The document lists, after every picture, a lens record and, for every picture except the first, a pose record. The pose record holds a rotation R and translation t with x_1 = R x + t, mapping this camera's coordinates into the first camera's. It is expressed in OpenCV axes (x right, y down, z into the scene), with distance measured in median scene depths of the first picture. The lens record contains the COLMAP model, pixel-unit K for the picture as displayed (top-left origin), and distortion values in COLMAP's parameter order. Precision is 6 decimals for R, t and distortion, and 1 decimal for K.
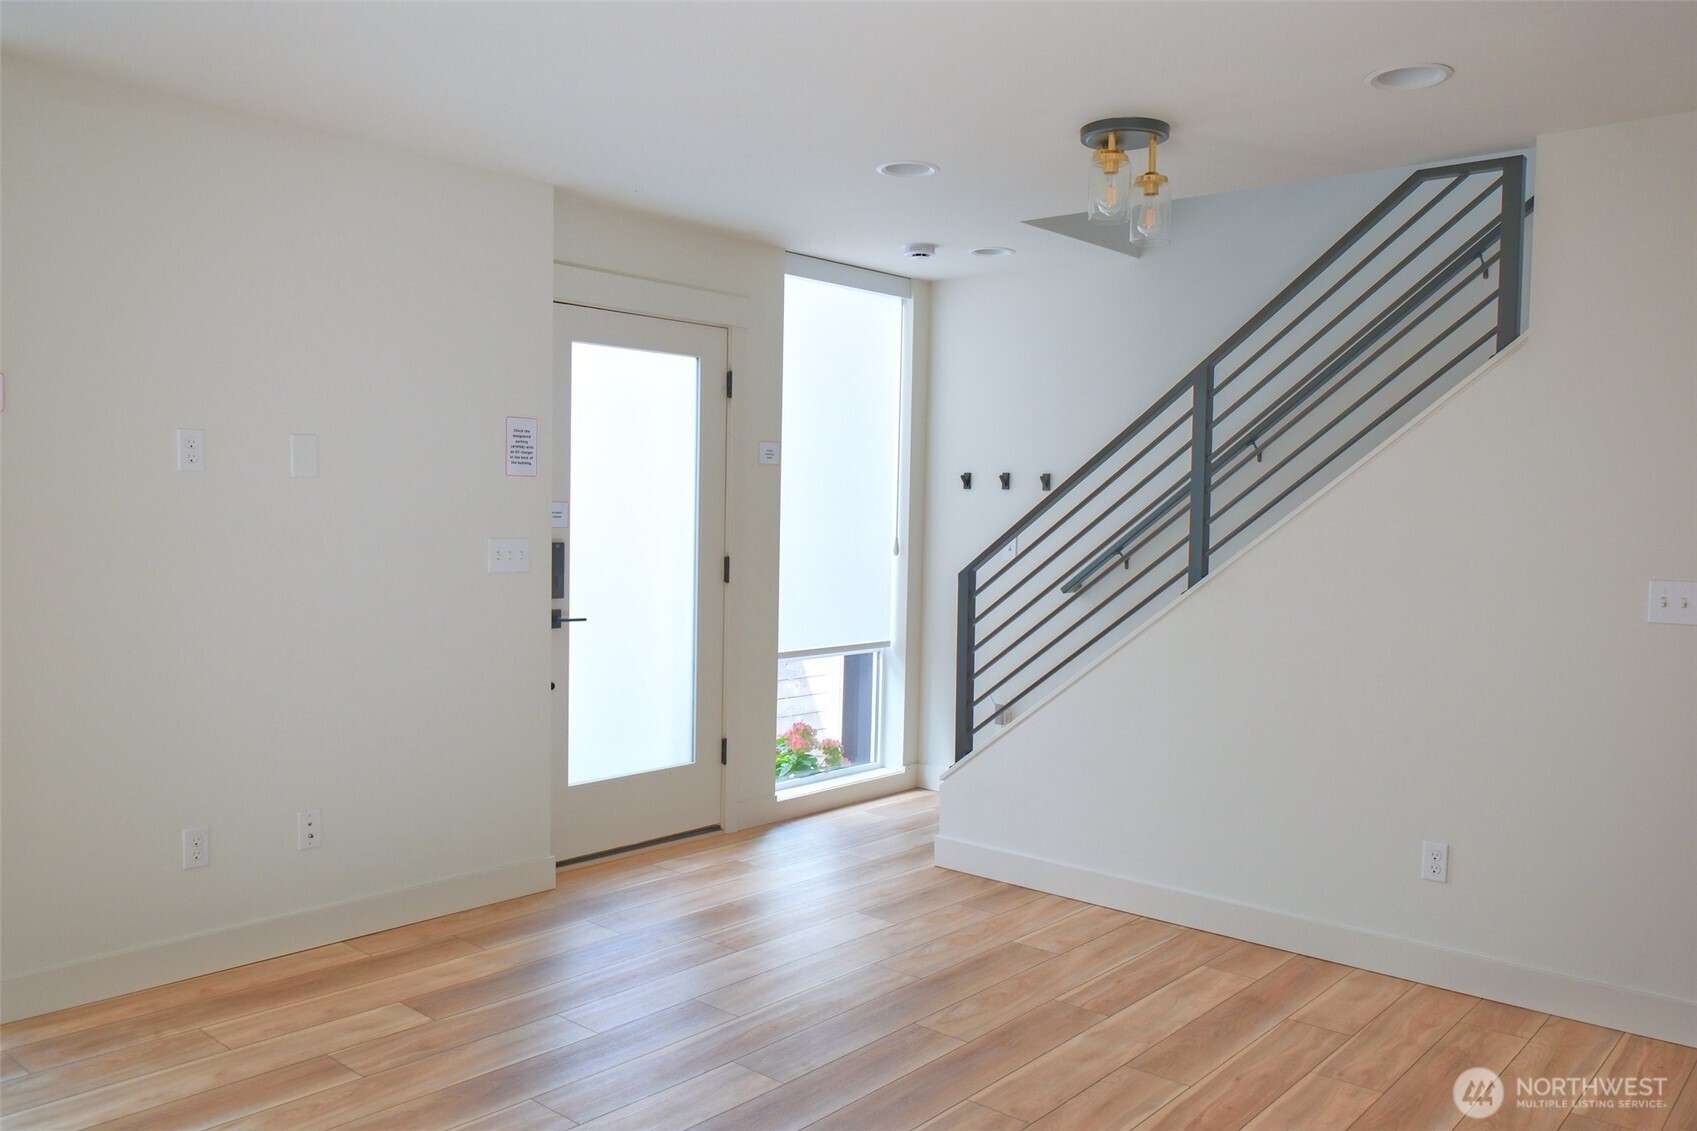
lens RADIAL K [[1352.8, 0, 905.0], [0, 1352.8, 548.2], [0, 0, 1]] dist [-0.030737, 0.029538]
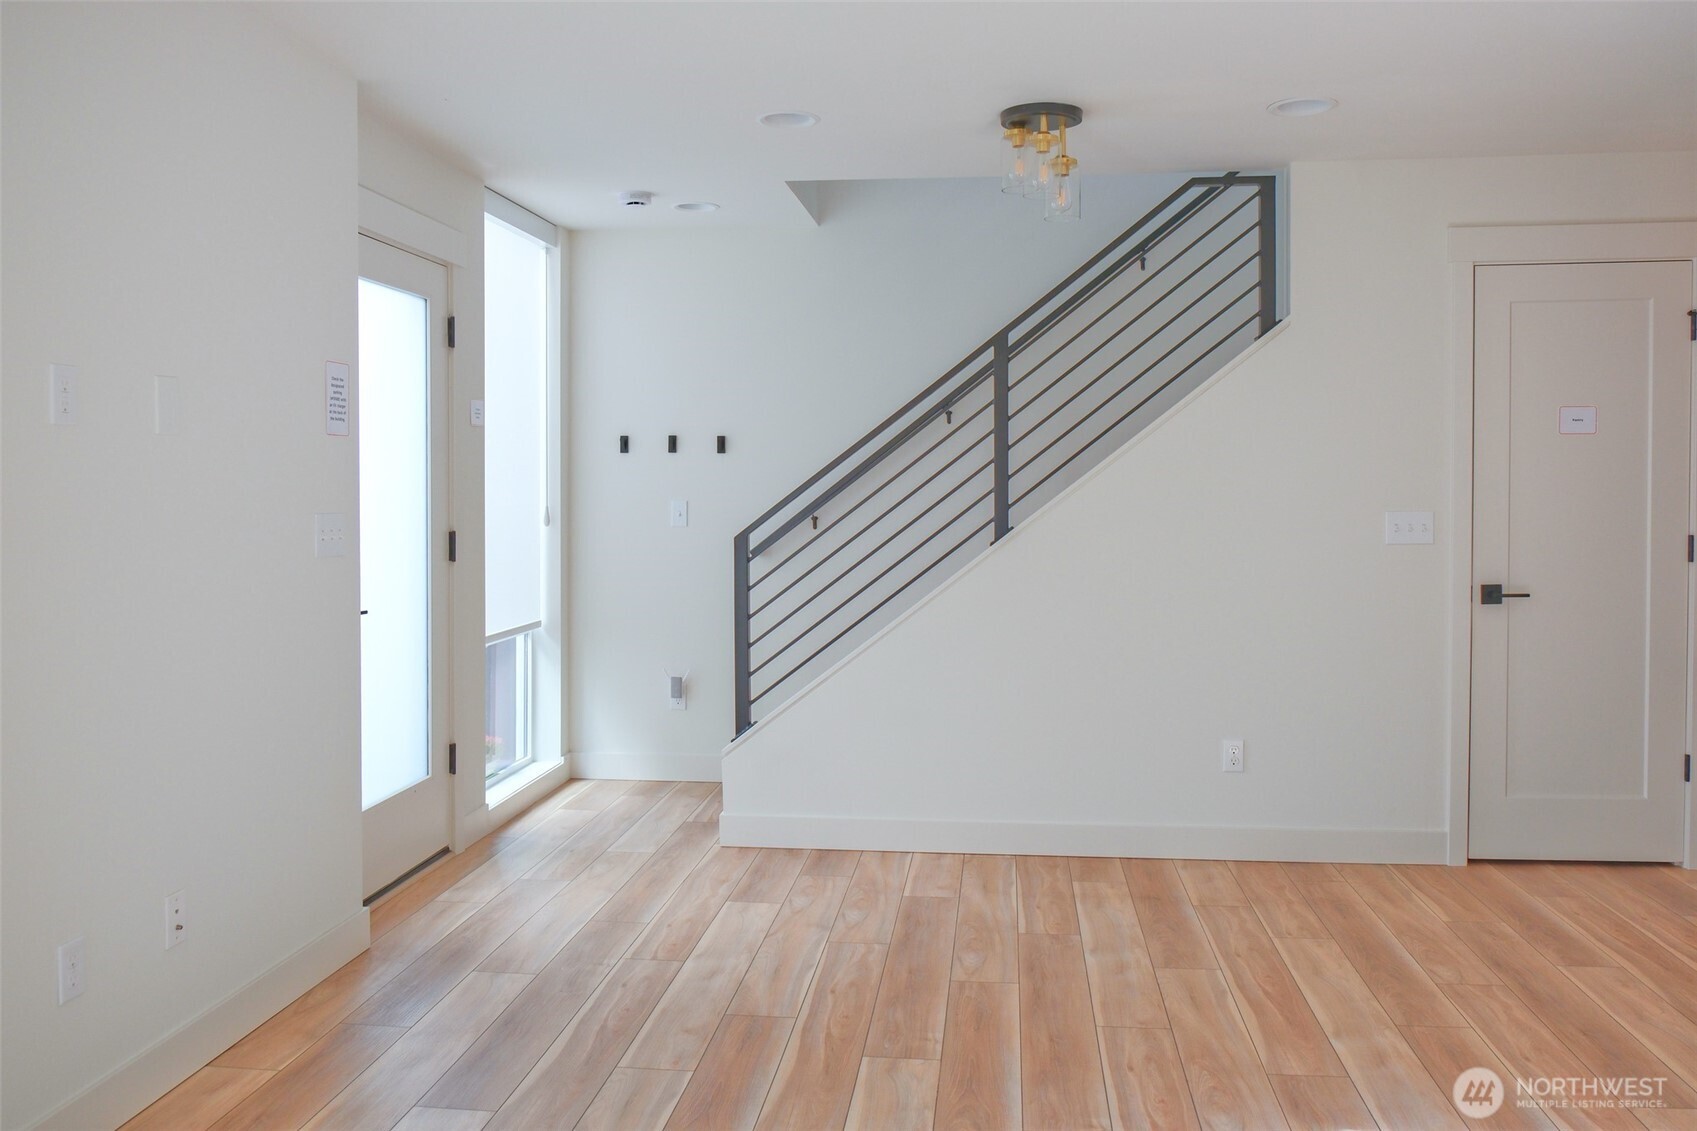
lens RADIAL K [[1352.8, 0, 958.8], [0, 1352.8, 493.5], [0, 0, 1]] dist [-0.030737, 0.029538]
pose [[0.816927, -0.025244, 0.576189, -0.492639], [0.036494, 0.999302, -0.007961, 0.000710], [-0.575586, 0.027531, 0.817278, 0.153945]]
